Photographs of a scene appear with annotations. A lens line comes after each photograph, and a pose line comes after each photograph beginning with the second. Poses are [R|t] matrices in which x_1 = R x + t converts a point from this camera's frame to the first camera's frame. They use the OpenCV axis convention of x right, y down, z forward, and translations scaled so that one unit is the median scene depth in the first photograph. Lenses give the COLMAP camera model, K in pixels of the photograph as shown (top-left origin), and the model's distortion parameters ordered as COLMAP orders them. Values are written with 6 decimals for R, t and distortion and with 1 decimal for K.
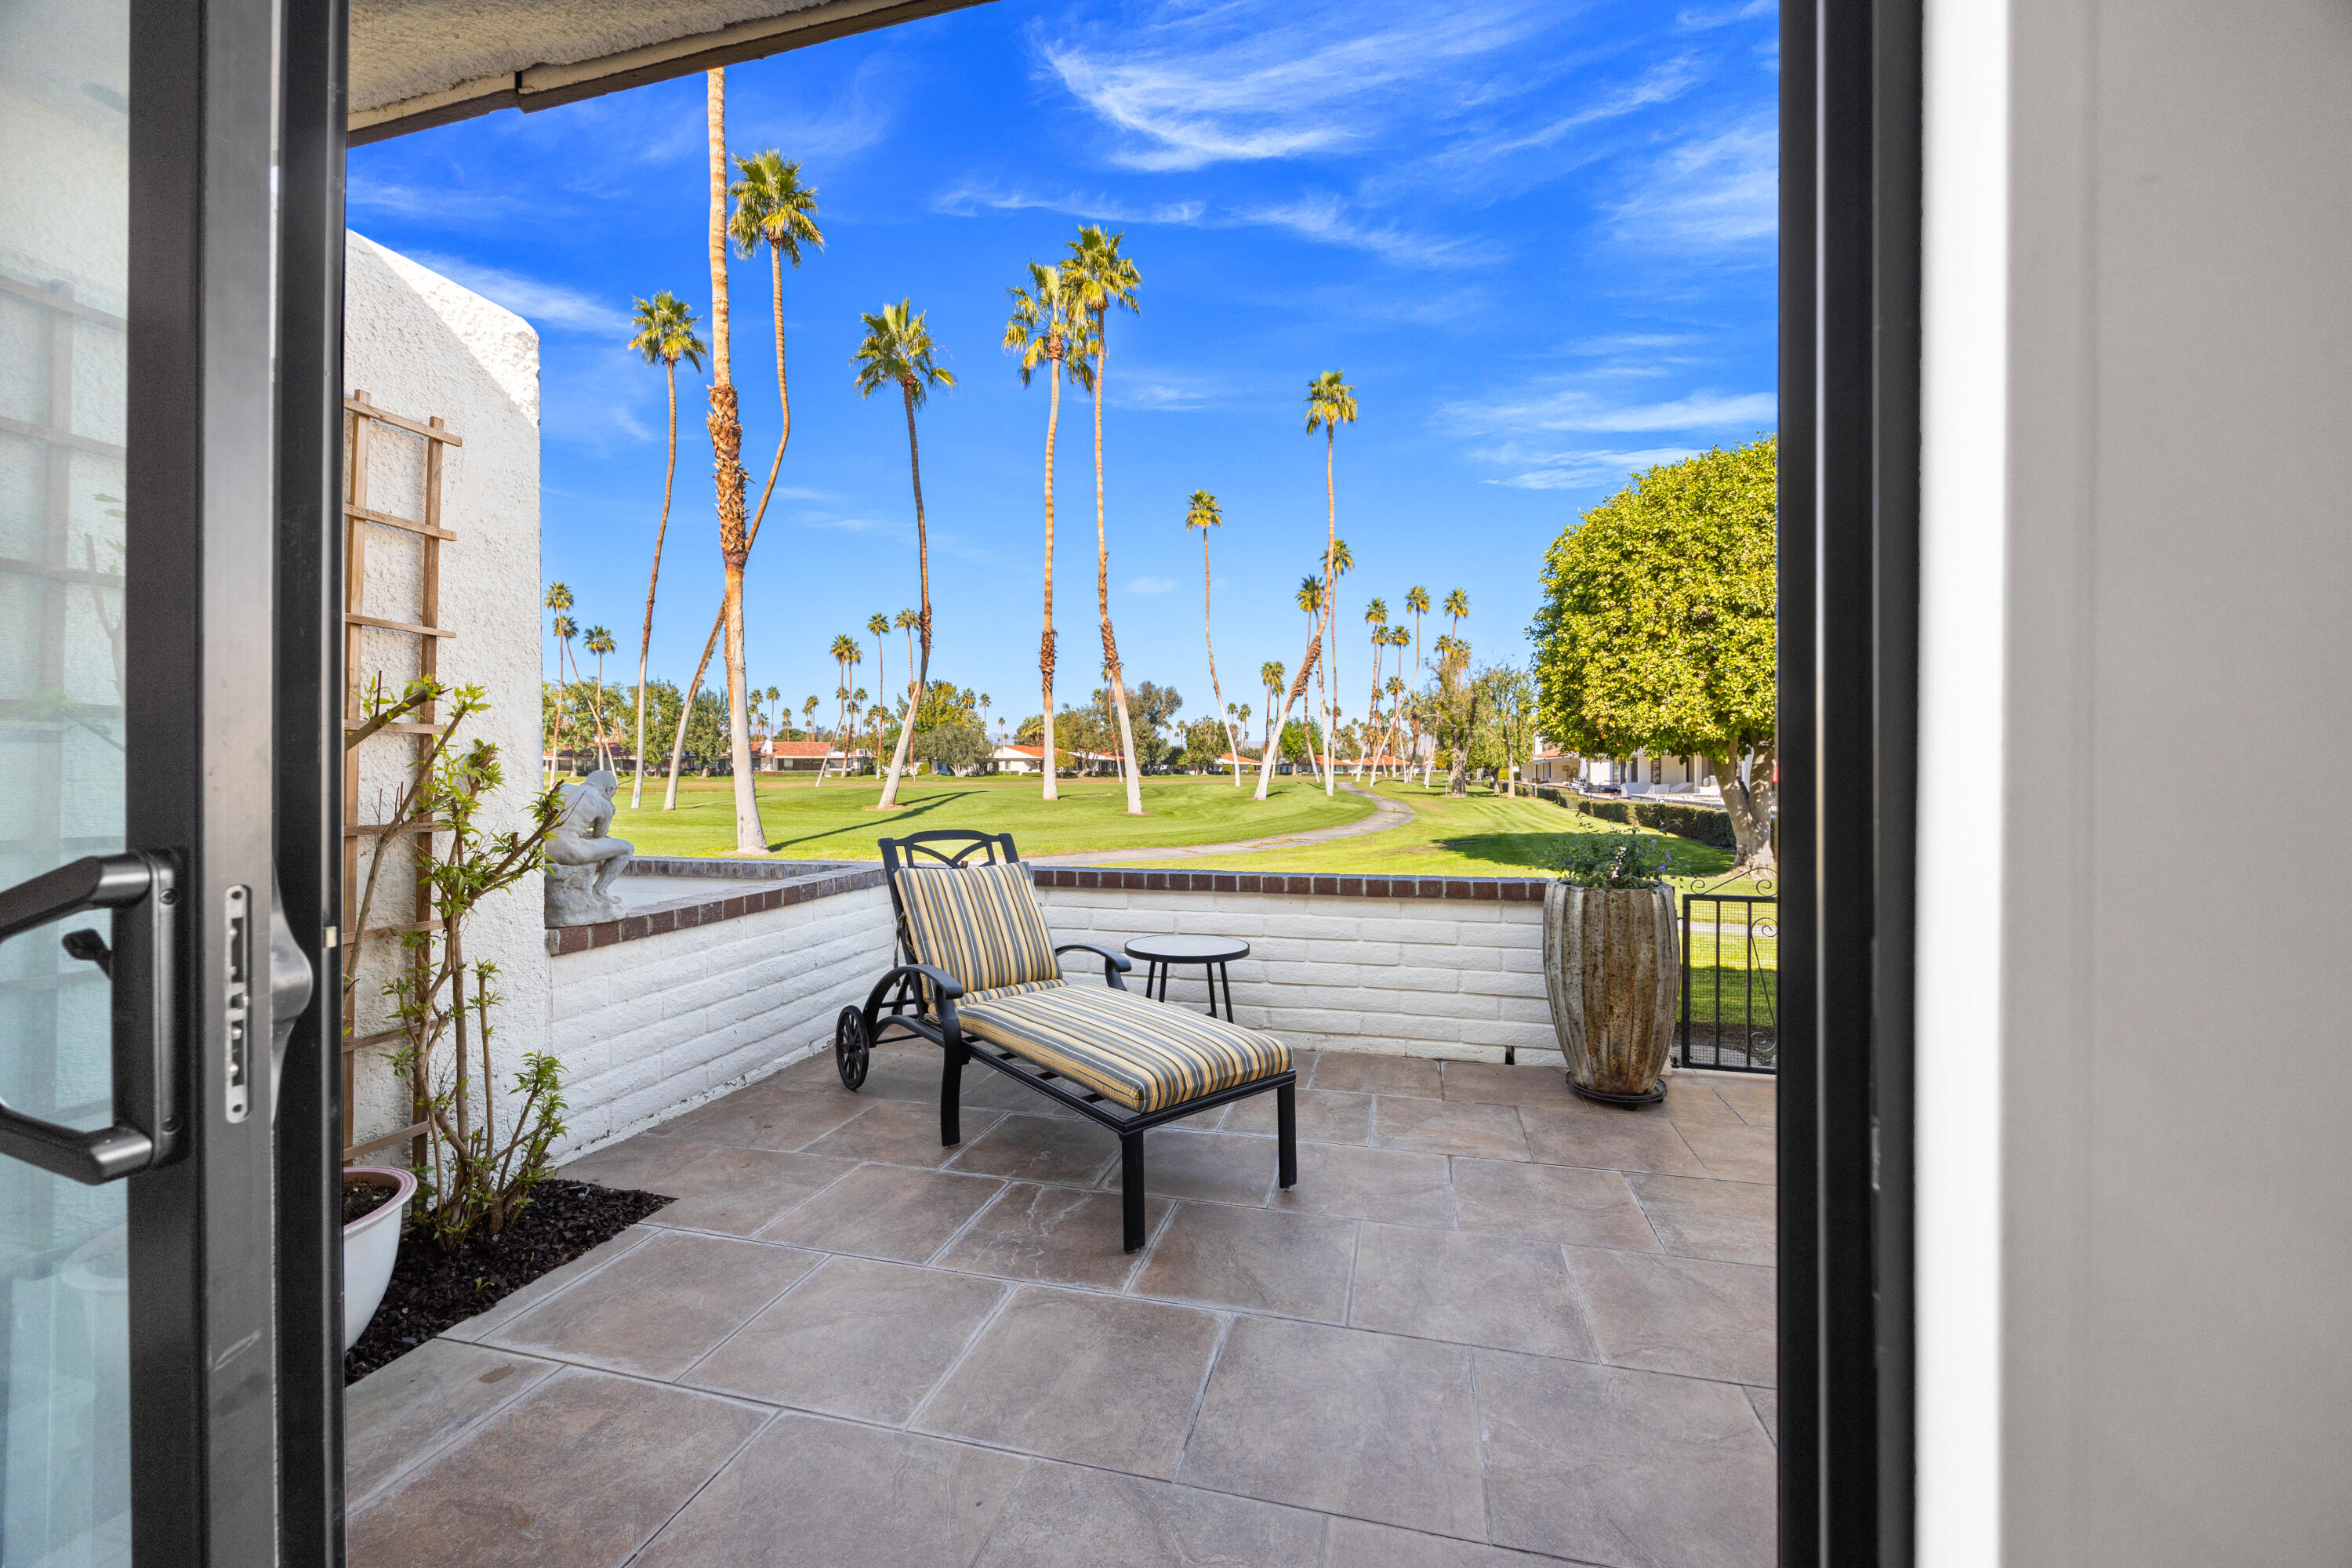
lens RADIAL K [[897.9, 0, 1183.7], [0, 897.9, 778.1], [0, 0, 1]] dist [-0.002620, 0.000575]
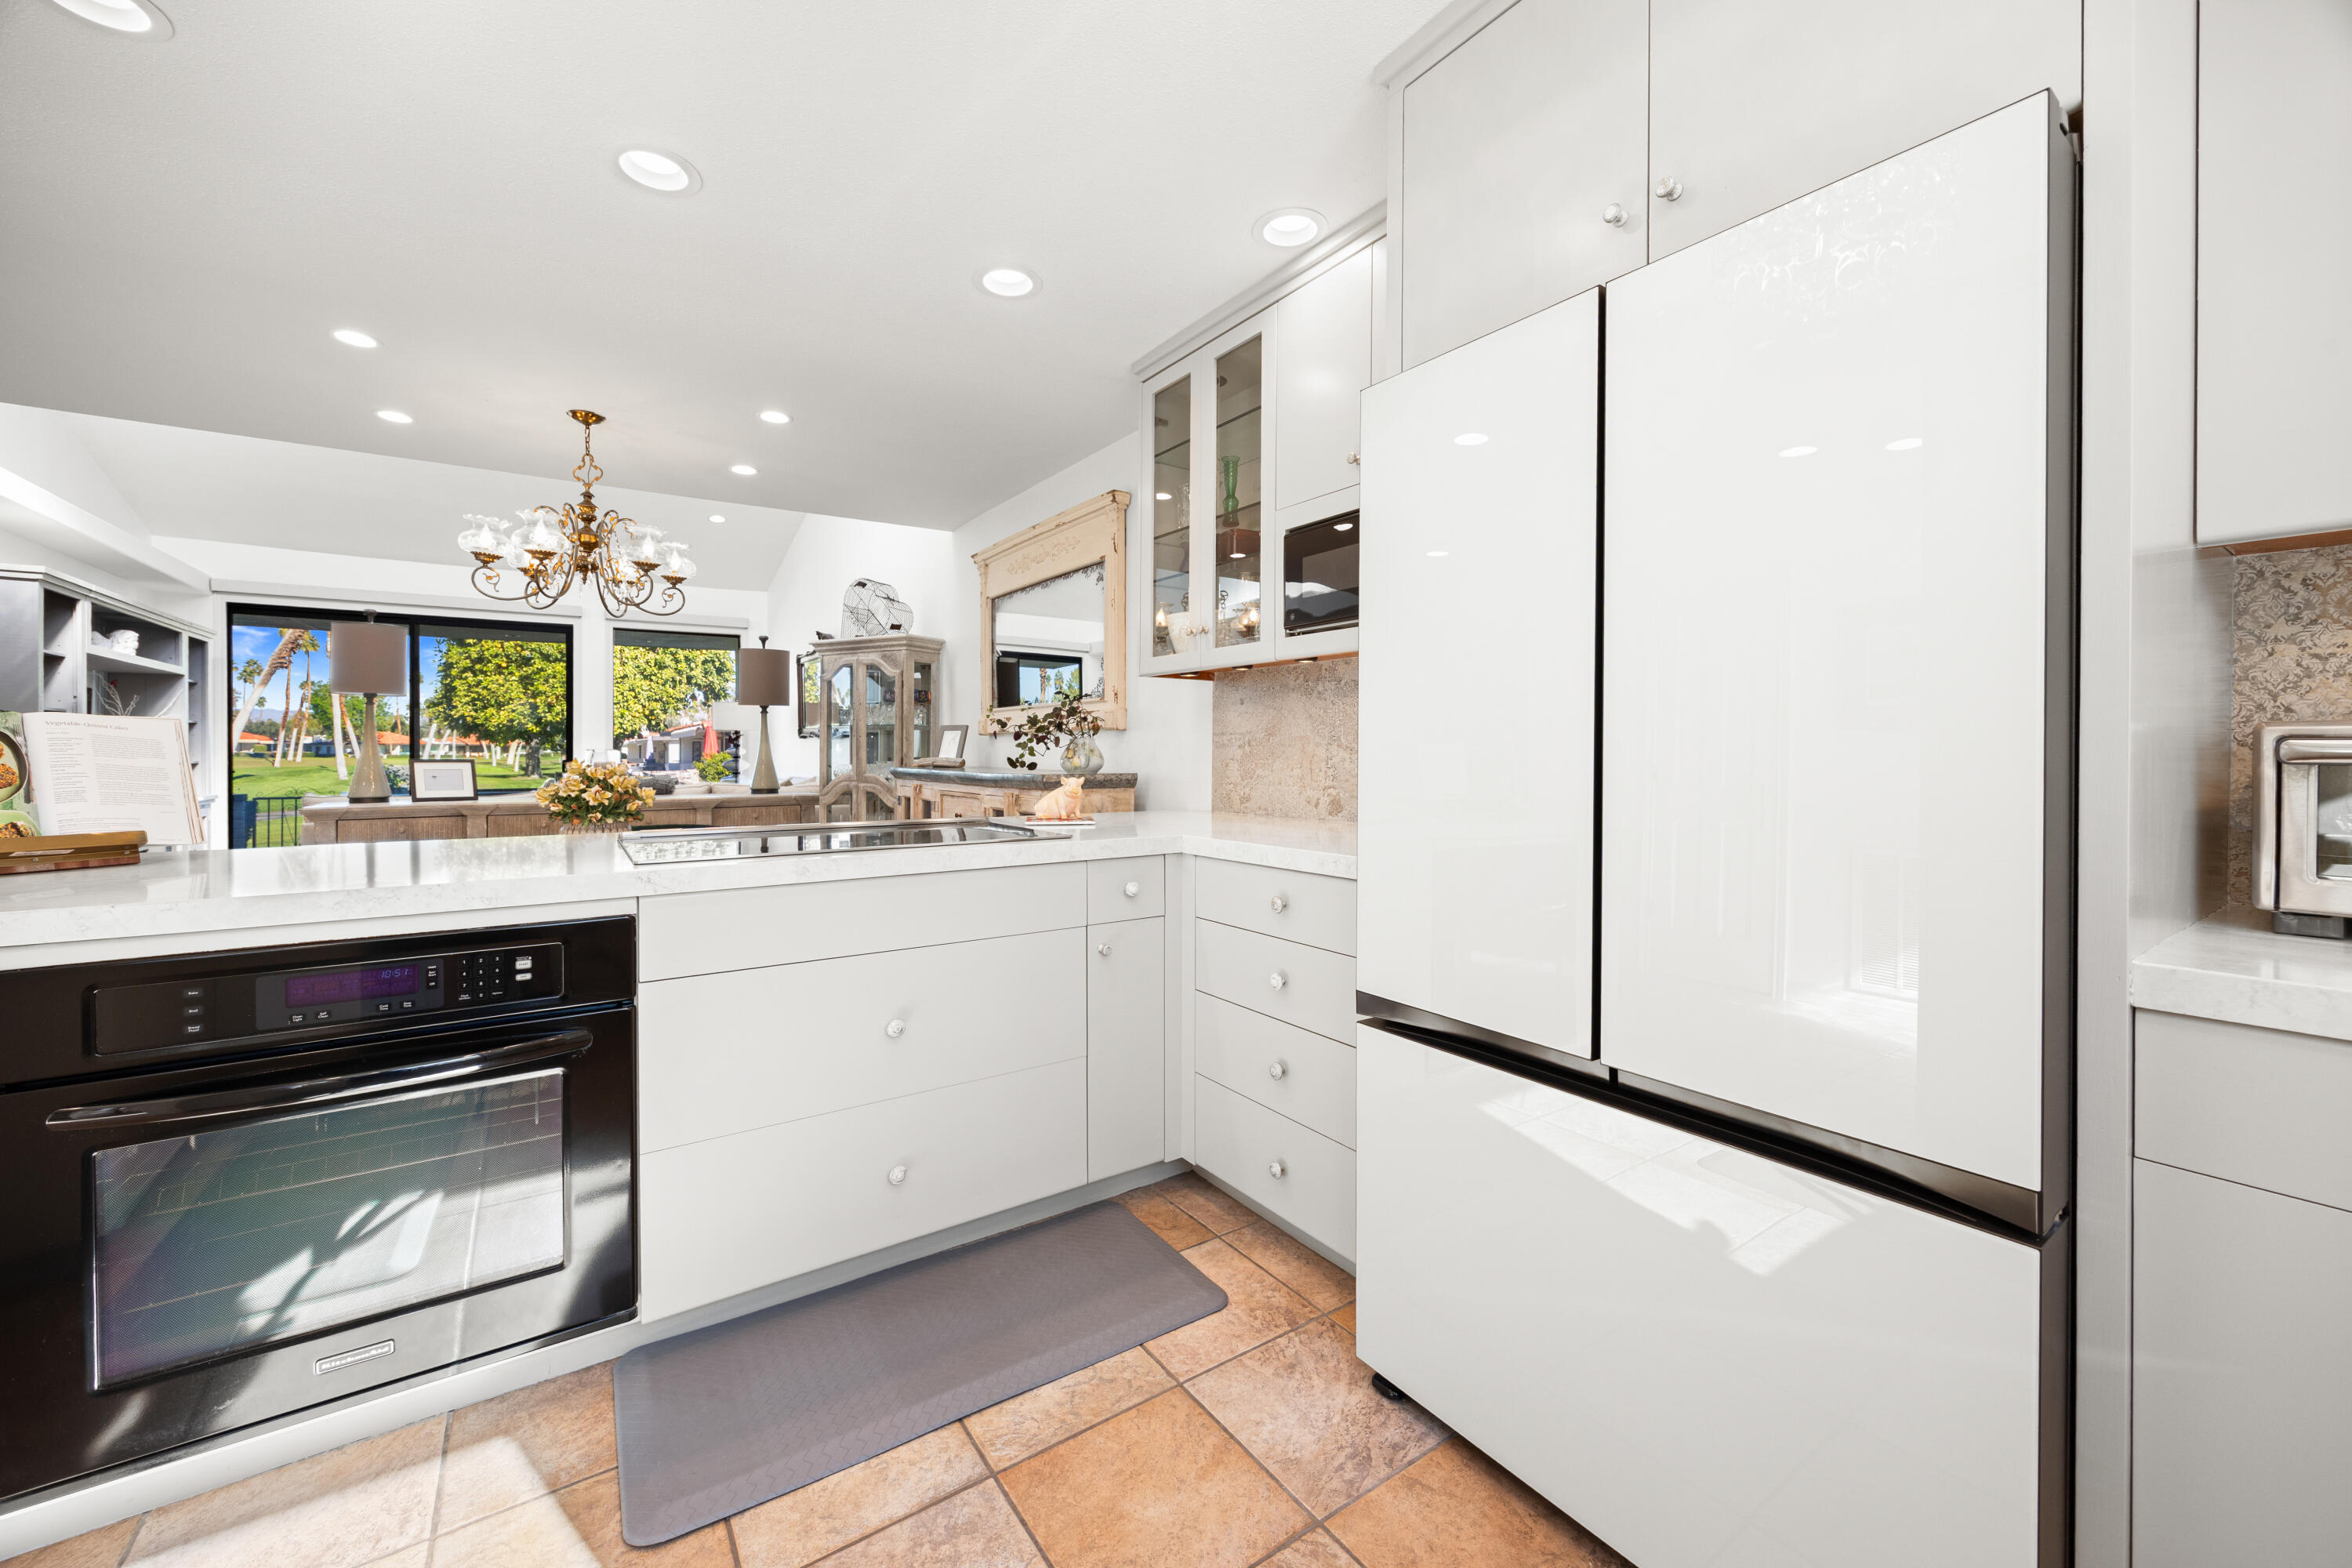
lens RADIAL K [[912.8, 0, 1177.6], [0, 912.8, 753.6], [0, 0, 1]] dist [-0.002016, 0.000185]
pose [[0.657614, -0.002186, 0.753352, 0.038276], [0.006323, 0.999977, -0.002618, 0.002240], [-0.753328, 0.006485, 0.657613, -0.357474]]
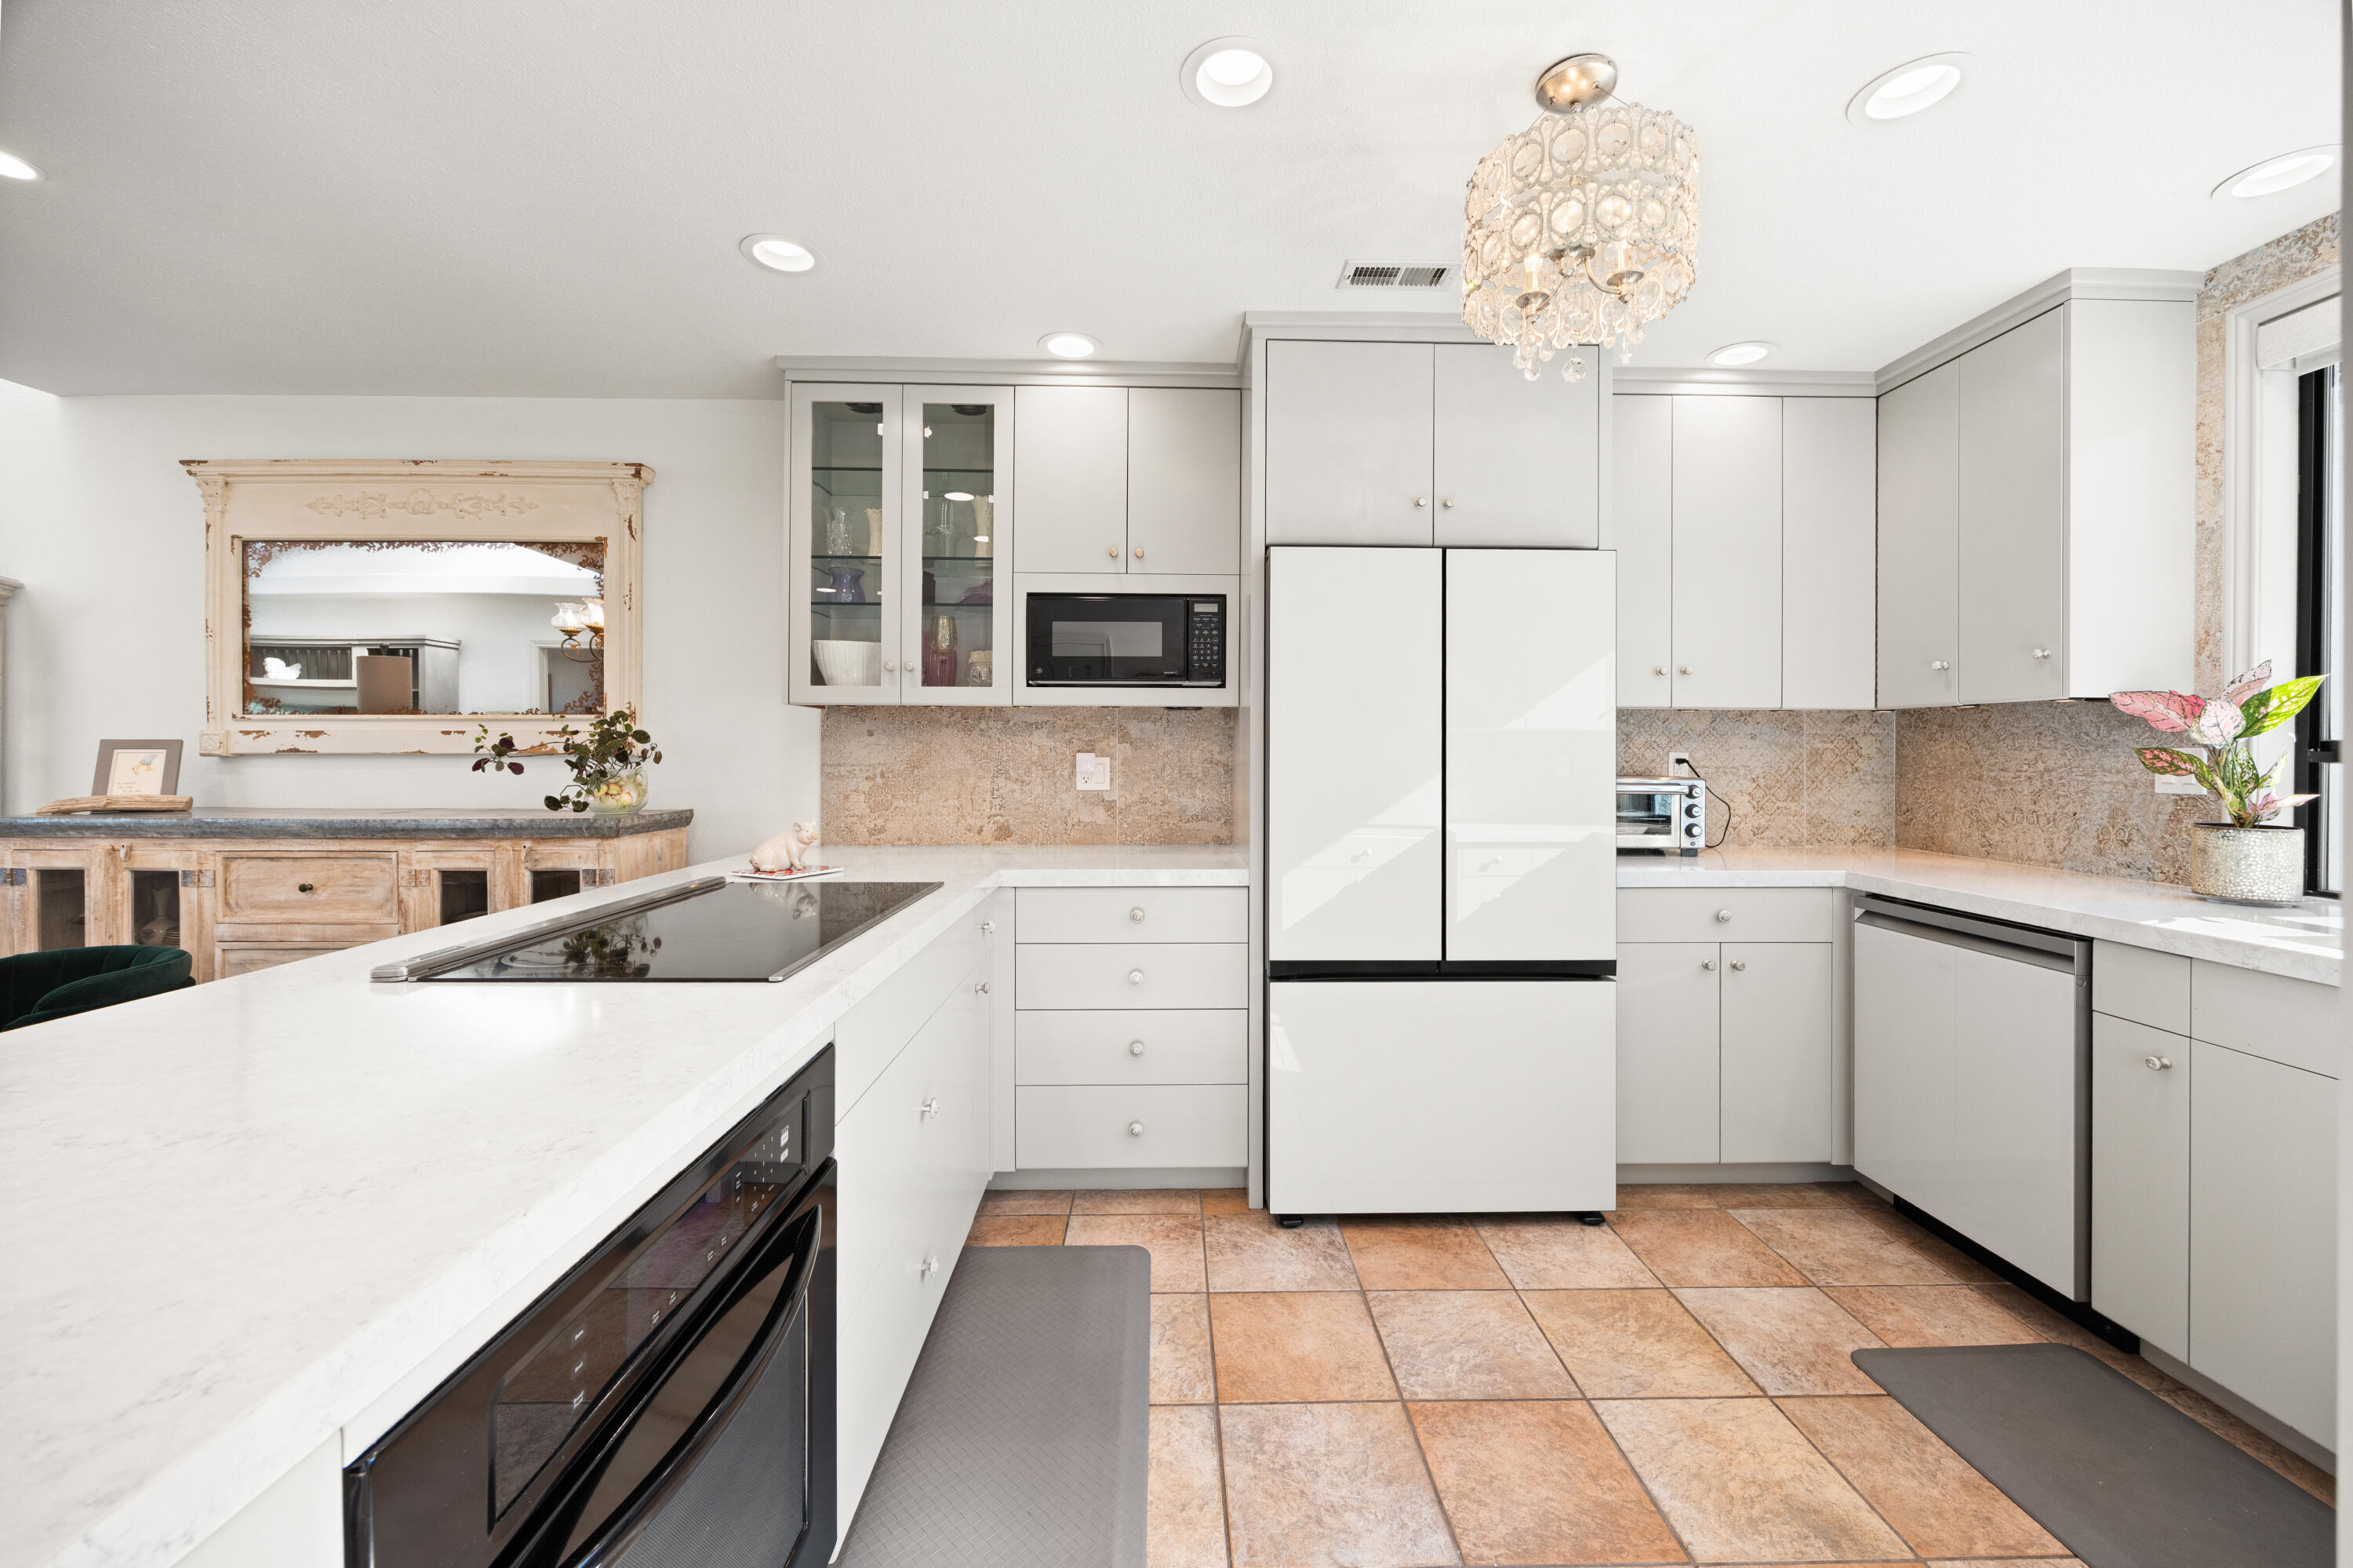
lens RADIAL K [[913.2, 0, 1187.8], [0, 913.2, 749.1], [0, 0, 1]] dist [-0.002016, 0.000185]
pose [[-0.273321, 0.002808, 0.961919, 0.011745], [0.004385, 0.999989, -0.001673, -0.001846], [-0.961913, 0.003761, -0.273330, -0.299609]]
